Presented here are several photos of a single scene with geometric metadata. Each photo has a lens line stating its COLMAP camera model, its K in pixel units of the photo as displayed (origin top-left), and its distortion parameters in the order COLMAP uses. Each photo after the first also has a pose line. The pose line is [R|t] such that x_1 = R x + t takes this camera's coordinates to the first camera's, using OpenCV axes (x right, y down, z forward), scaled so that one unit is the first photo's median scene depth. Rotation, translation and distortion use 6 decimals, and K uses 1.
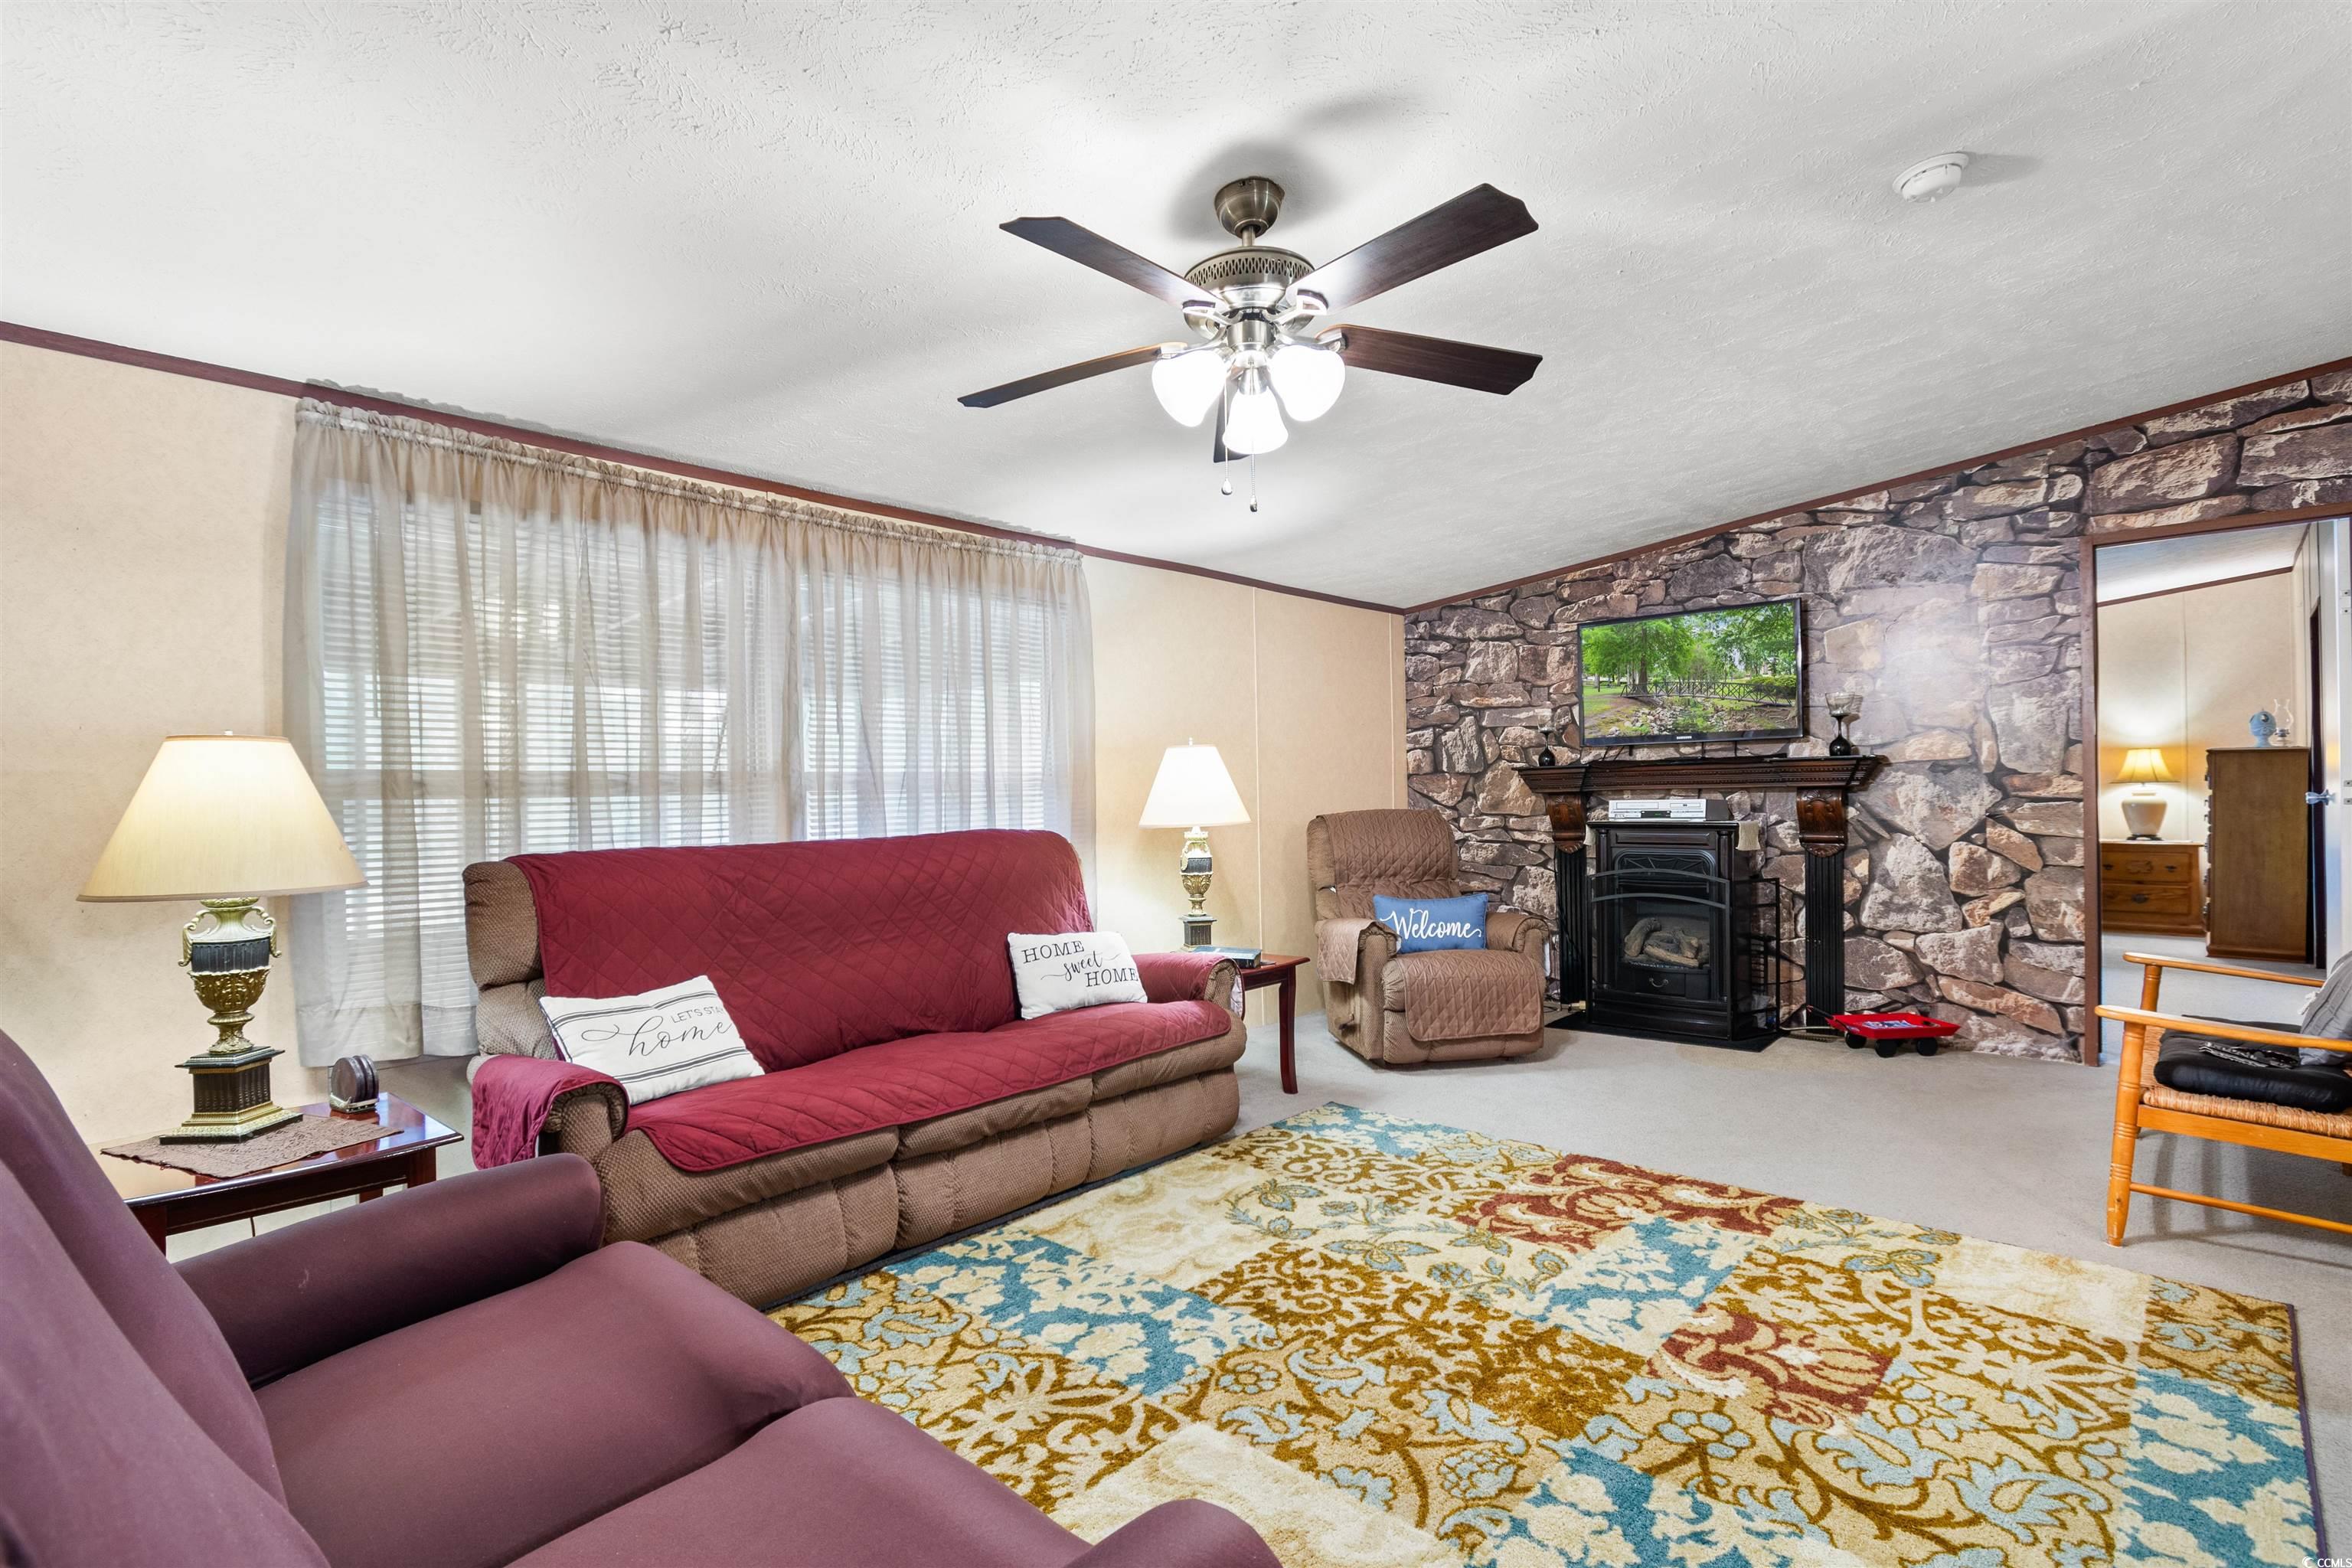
lens RADIAL K [[1123.4, 0, 1182.2], [0, 1123.4, 801.9], [0, 0, 1]] dist [-0.003513, 0.000675]
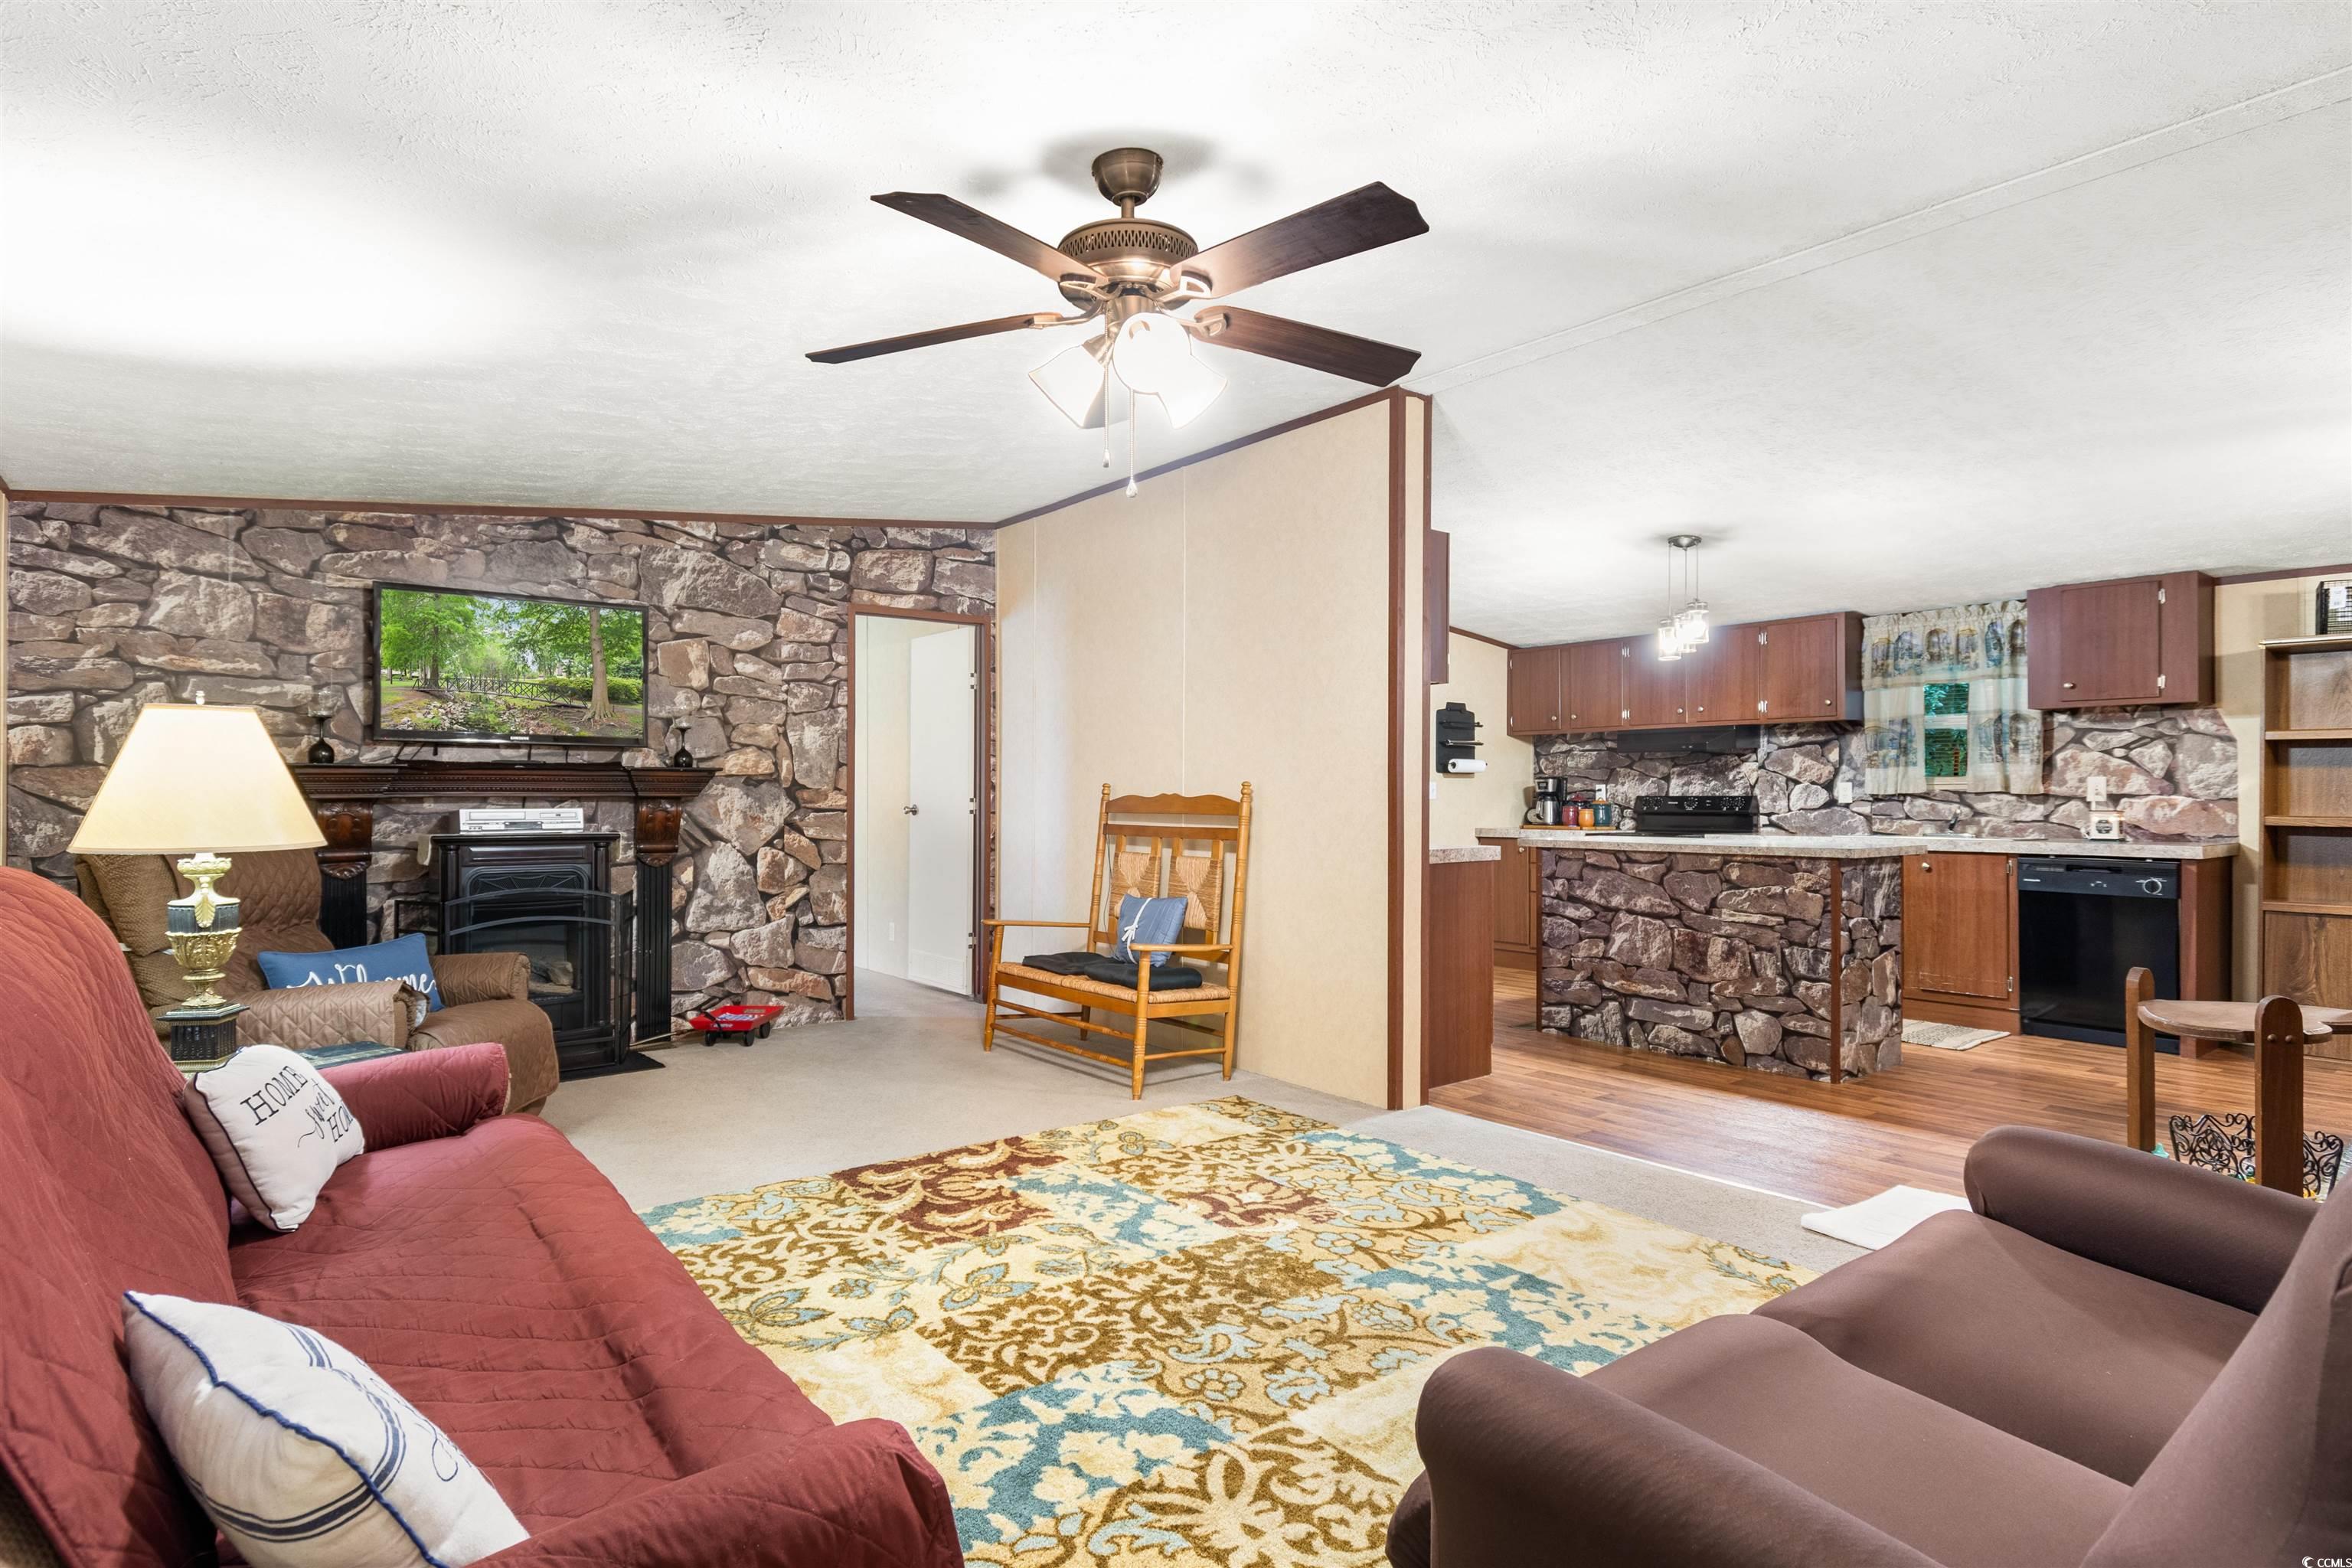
lens RADIAL K [[1203.7, 0, 1180.3], [0, 1203.7, 797.7], [0, 0, 1]] dist [0.004730, -0.006723]
pose [[0.174332, 0.015056, 0.984572, -0.698404], [0.001097, 0.999880, -0.015484, 0.007743], [-0.984686, 0.003779, 0.174294, 0.586447]]
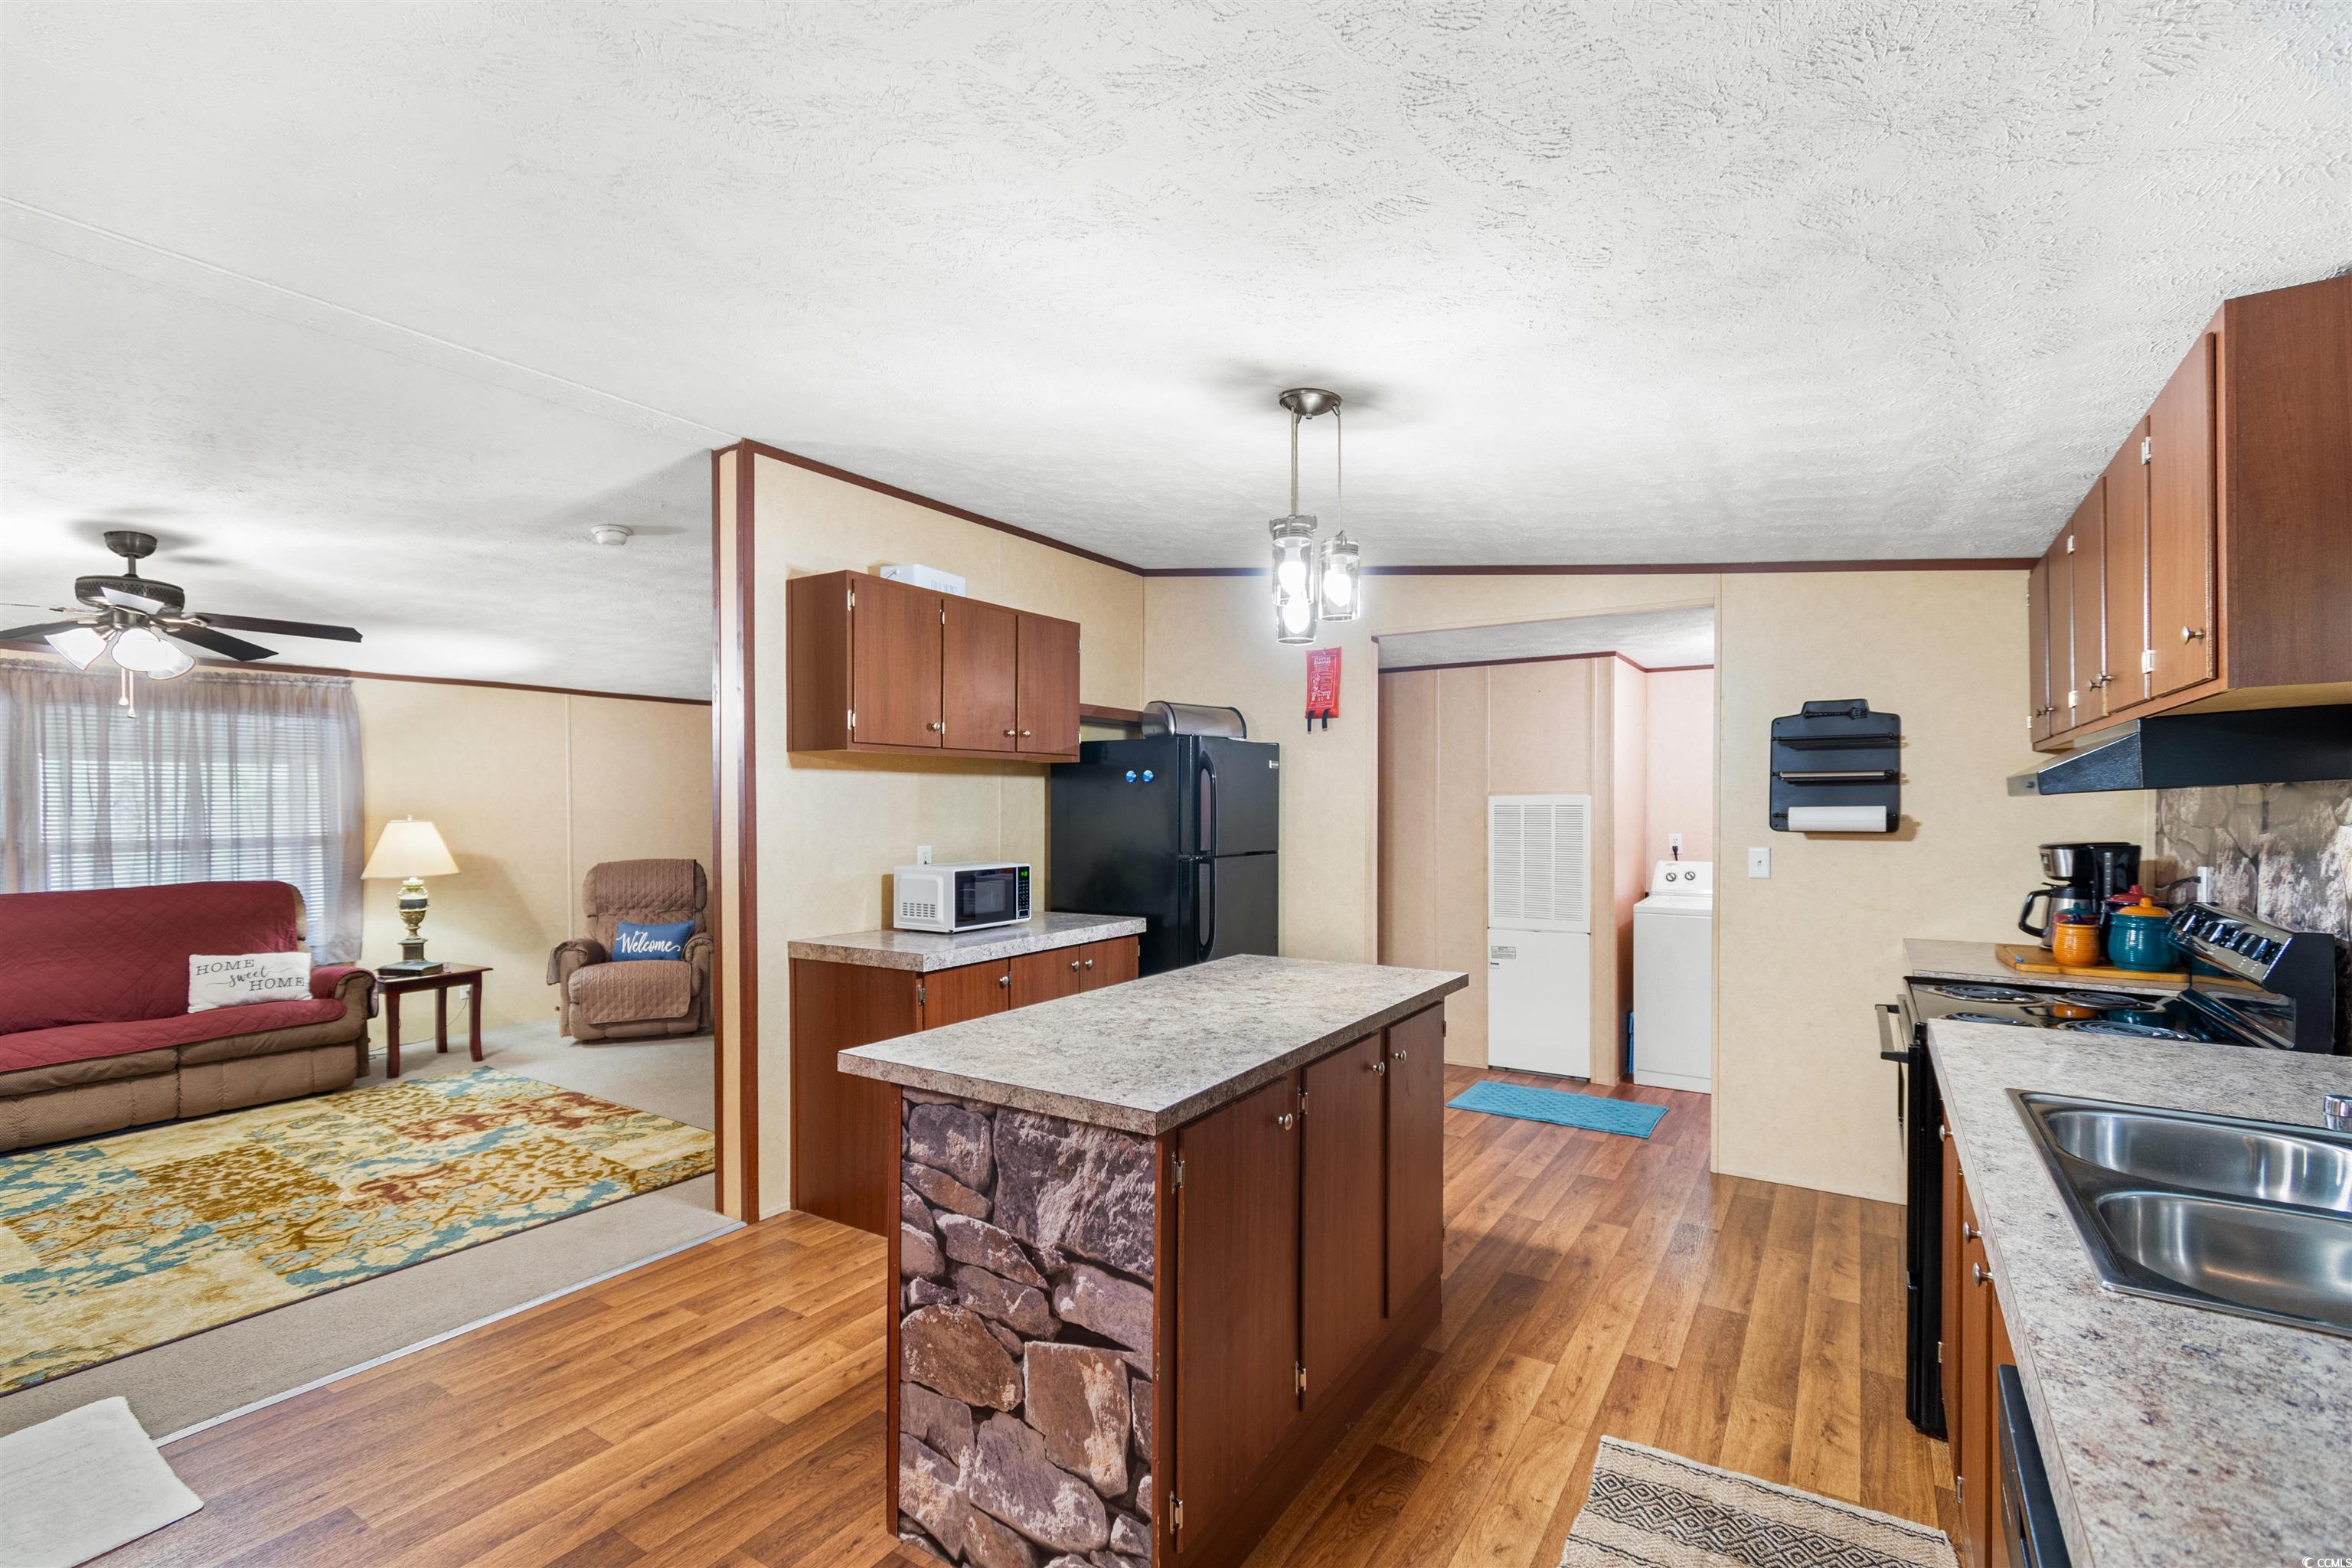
lens RADIAL K [[1045.8, 0, 1169.7], [0, 1045.8, 809.1], [0, 0, 1]] dist [0.002511, -0.001011]
pose [[0.987754, 0.011745, 0.155580, 1.064606], [-0.011324, 0.999929, -0.003590, -0.099976], [-0.155611, 0.001784, 0.987817, -0.660778]]
